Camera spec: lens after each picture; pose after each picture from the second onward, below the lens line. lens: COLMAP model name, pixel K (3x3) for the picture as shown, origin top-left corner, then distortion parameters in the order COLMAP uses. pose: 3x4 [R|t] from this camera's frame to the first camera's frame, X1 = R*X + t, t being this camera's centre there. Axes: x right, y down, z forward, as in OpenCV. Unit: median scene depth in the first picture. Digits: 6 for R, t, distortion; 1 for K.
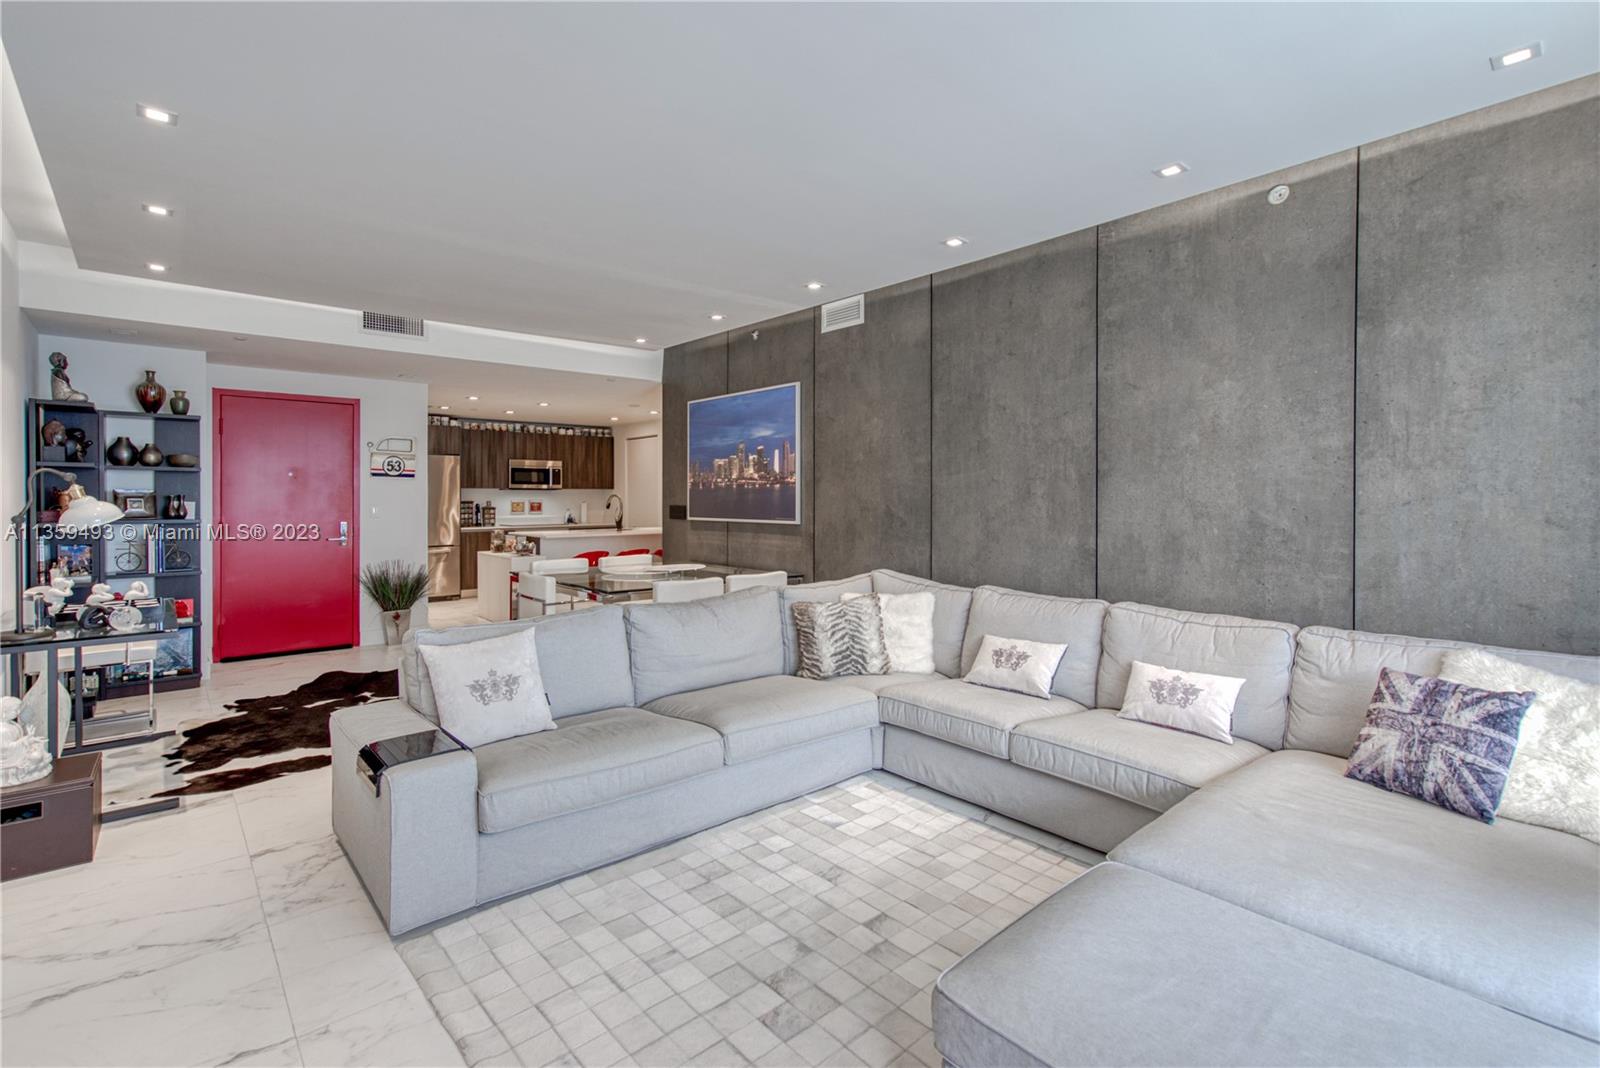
lens RADIAL K [[757.8, 0, 808.2], [0, 757.8, 498.4], [0, 0, 1]] dist [-0.018511, 0.003009]
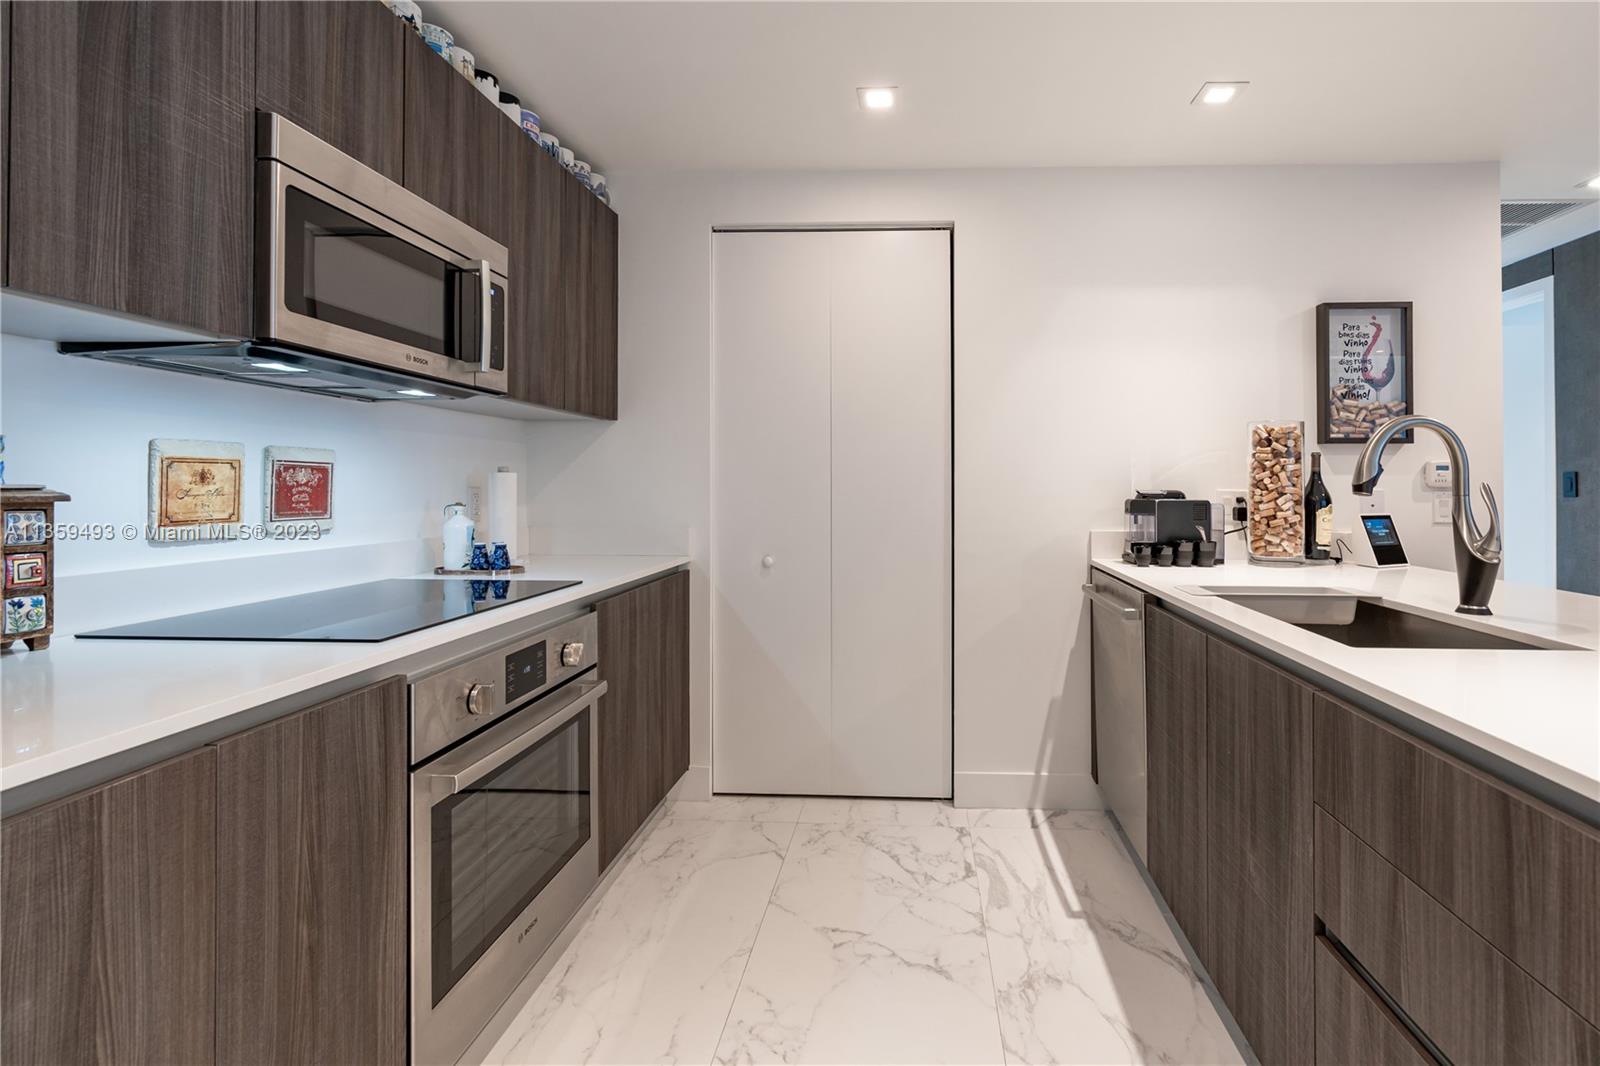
lens RADIAL K [[757.8, 0, 883.3], [0, 757.8, 489.5], [0, 0, 1]] dist [-0.018511, 0.003009]
pose [[0.687019, 0.003695, 0.726630, -0.615158], [-0.001725, 0.999993, -0.003454, 0.017654], [-0.726638, 0.001120, 0.687020, 1.242936]]
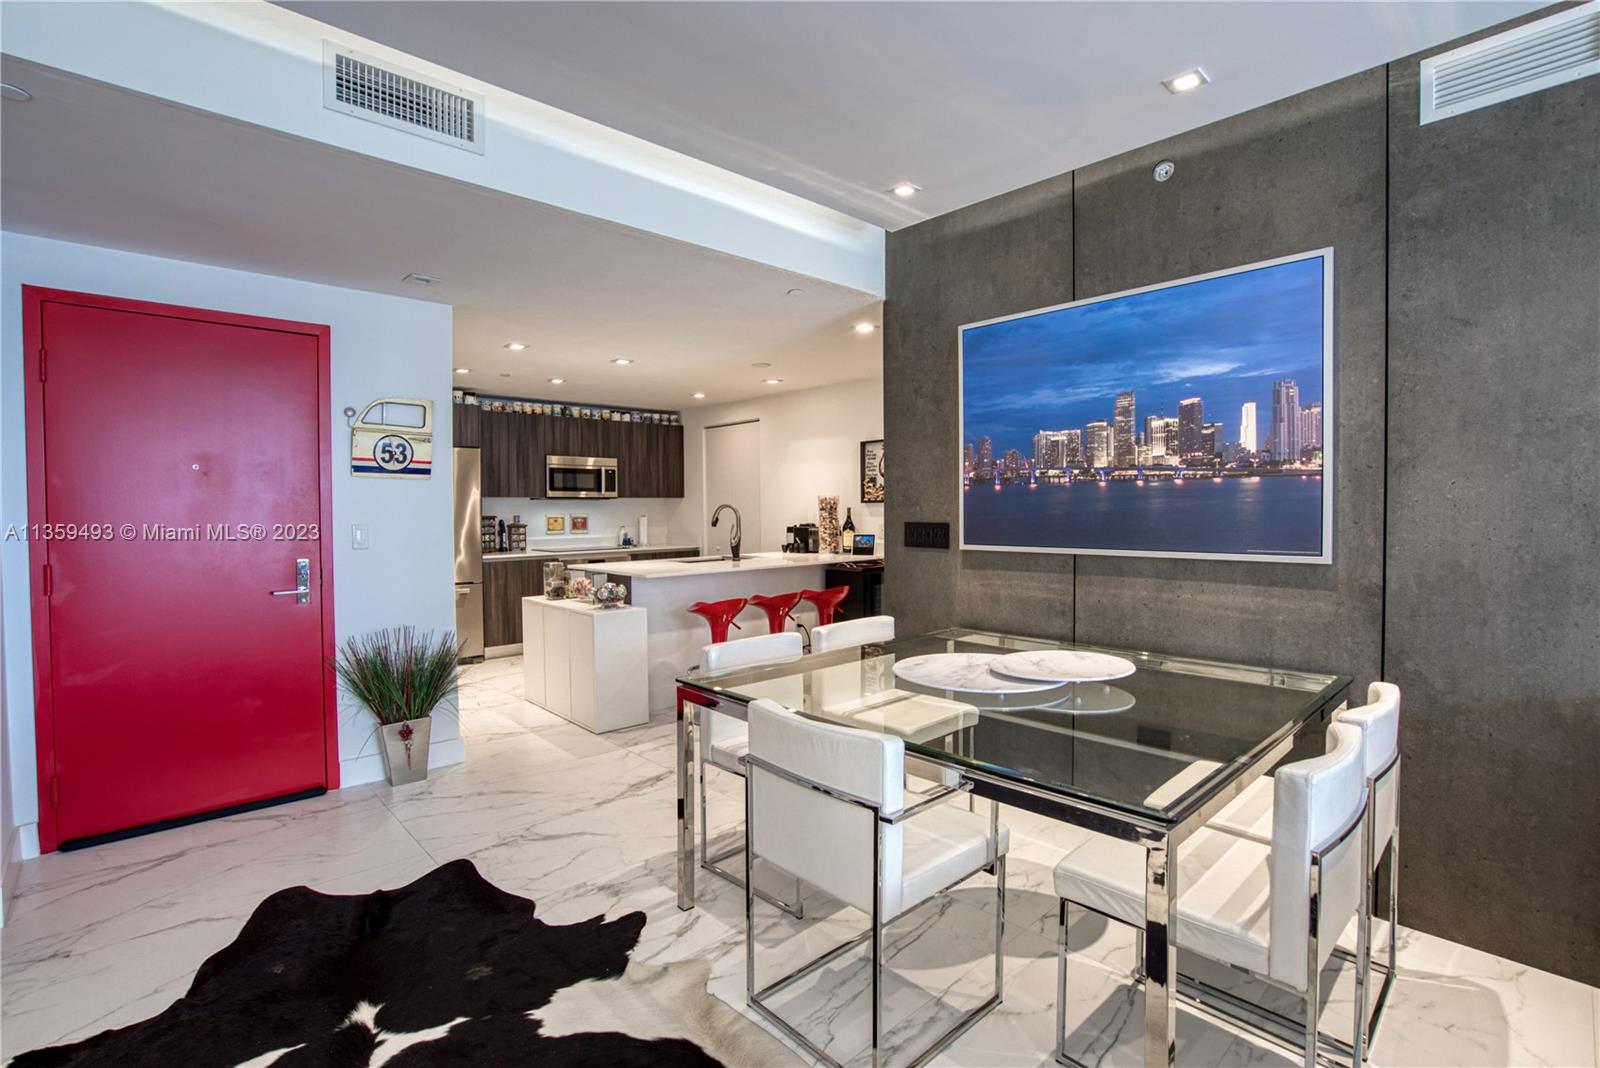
lens RADIAL K [[757.8, 0, 793.8], [0, 757.8, 524.9], [0, 0, 1]] dist [-0.018511, 0.003009]
pose [[0.999761, -0.006566, 0.020864, -0.272469], [0.006160, 0.999792, 0.019450, 0.000002], [-0.020987, -0.019317, 0.999593, 0.447924]]
